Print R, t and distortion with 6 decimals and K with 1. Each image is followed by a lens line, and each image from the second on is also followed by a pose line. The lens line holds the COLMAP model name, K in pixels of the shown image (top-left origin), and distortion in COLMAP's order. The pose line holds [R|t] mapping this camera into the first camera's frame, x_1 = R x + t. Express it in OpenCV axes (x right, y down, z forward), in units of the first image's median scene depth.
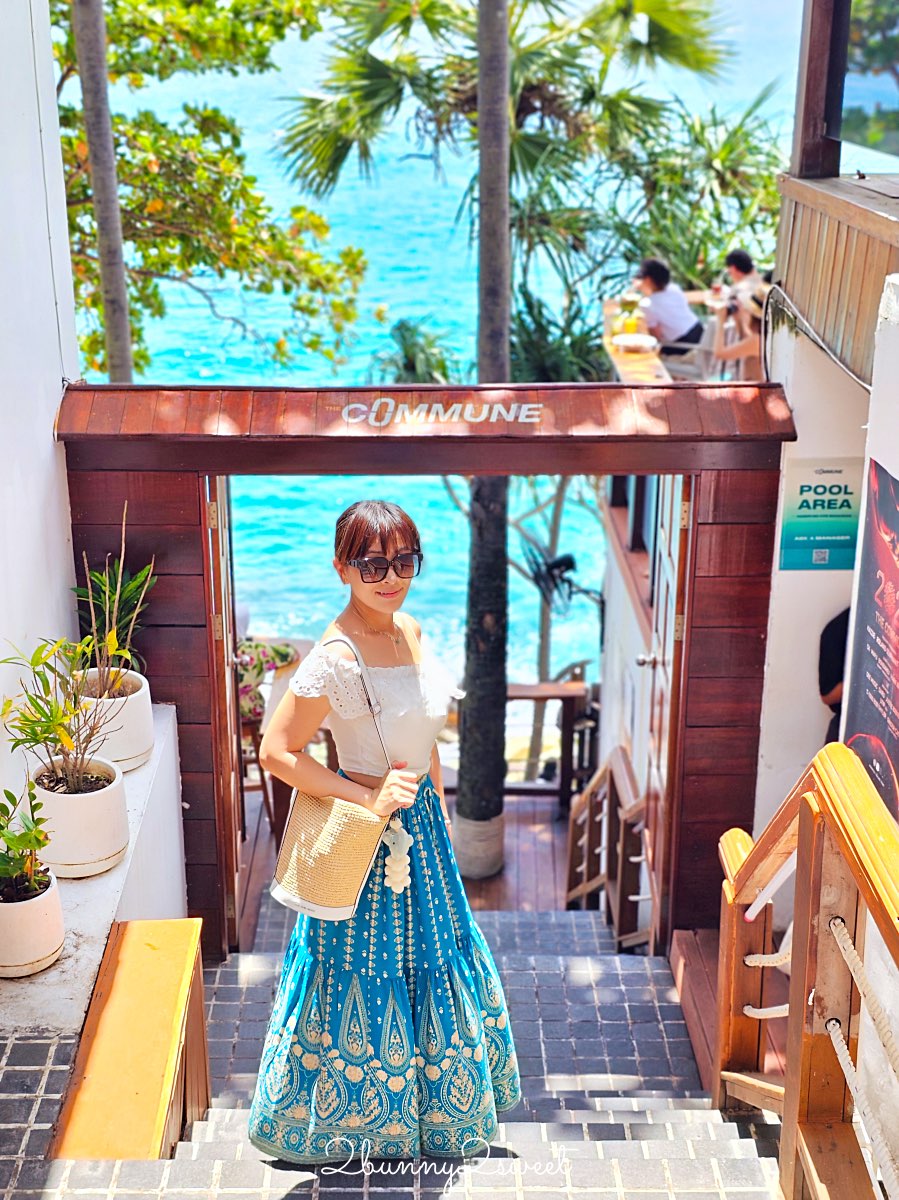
lens RADIAL K [[838.6, 0, 473.7], [0, 838.6, 596.0], [0, 0, 1]] dist [0.052149, -0.057387]
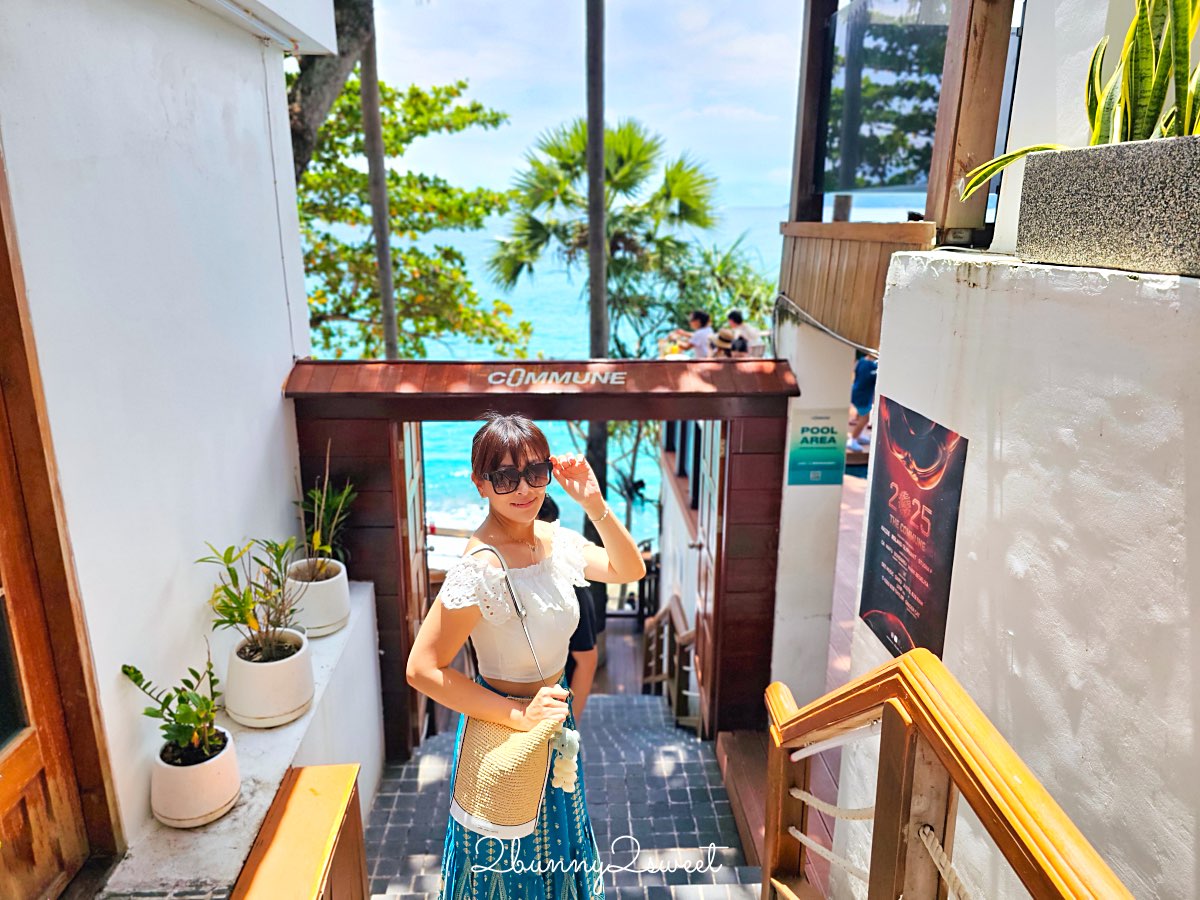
lens RADIAL K [[838.6, 0, 612.8], [0, 838.6, 450.0], [0, 0, 1]] dist [0.052149, -0.057387]
pose [[0.998059, -0.003600, 0.062172, -0.059894], [0.007647, 0.997857, -0.064983, 0.001477], [-0.061805, 0.065333, 0.995948, -0.797129]]
